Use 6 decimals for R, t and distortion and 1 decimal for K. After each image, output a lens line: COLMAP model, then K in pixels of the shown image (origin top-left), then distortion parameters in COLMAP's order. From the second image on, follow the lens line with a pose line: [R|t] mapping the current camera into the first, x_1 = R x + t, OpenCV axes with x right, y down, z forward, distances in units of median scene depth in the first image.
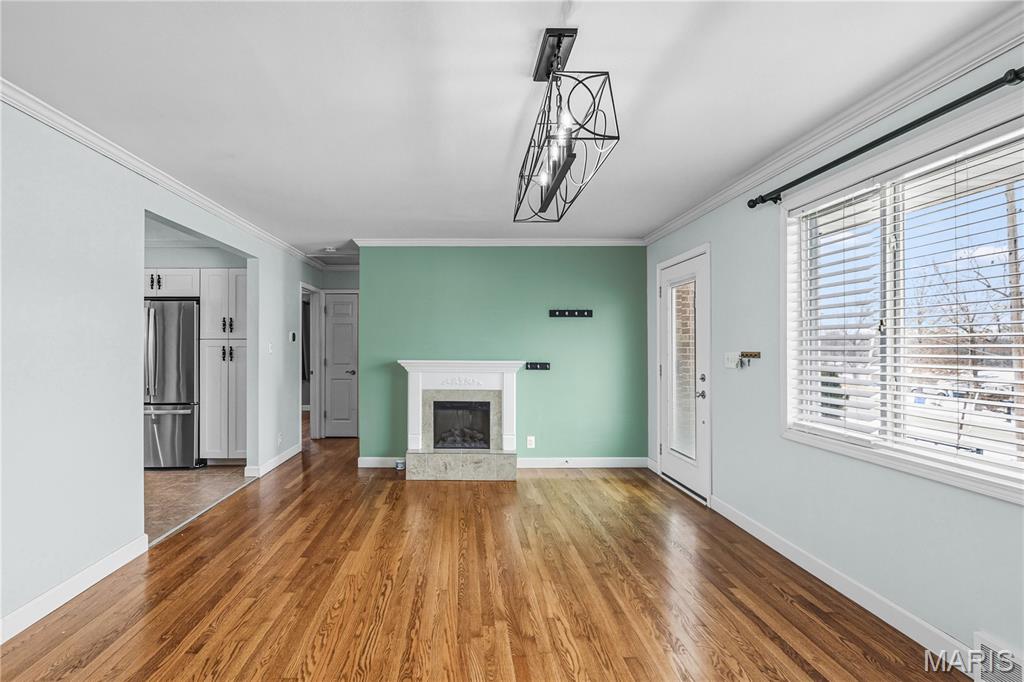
lens RADIAL K [[489.4, 0, 462.4], [0, 489.4, 341.3], [0, 0, 1]] dist [0.001308, -0.001593]
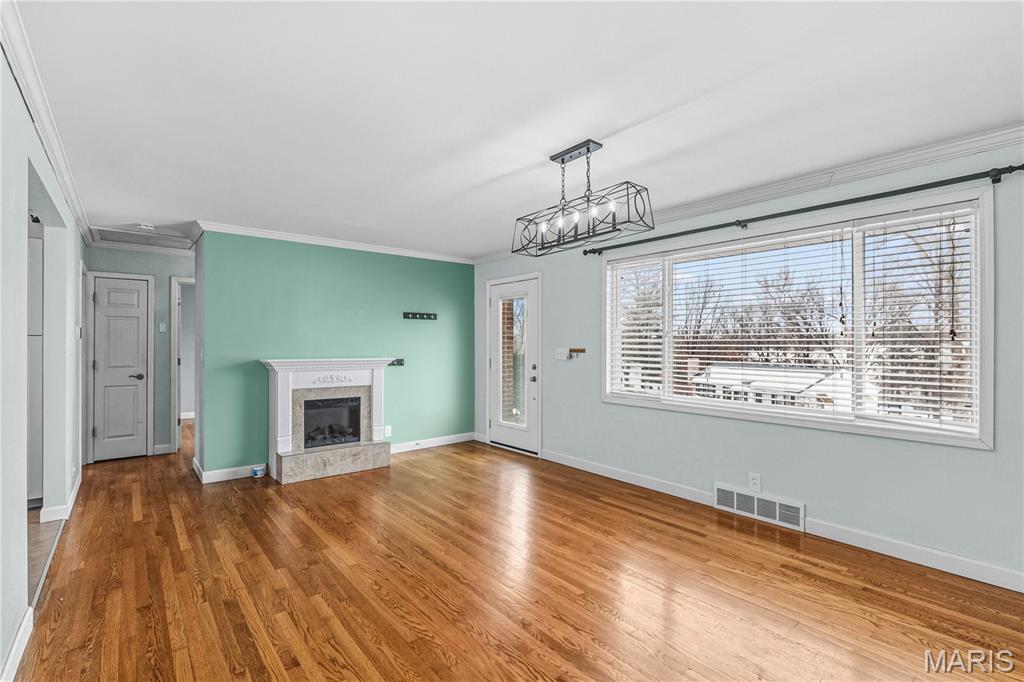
lens RADIAL K [[468.7, 0, 509.0], [0, 468.7, 339.6], [0, 0, 1]] dist [0.000904, -0.002085]
pose [[0.769035, 0.004951, 0.639187, -0.349218], [-0.007696, 0.999969, 0.001514, -0.004980], [-0.639160, -0.006083, 0.769050, 0.010881]]
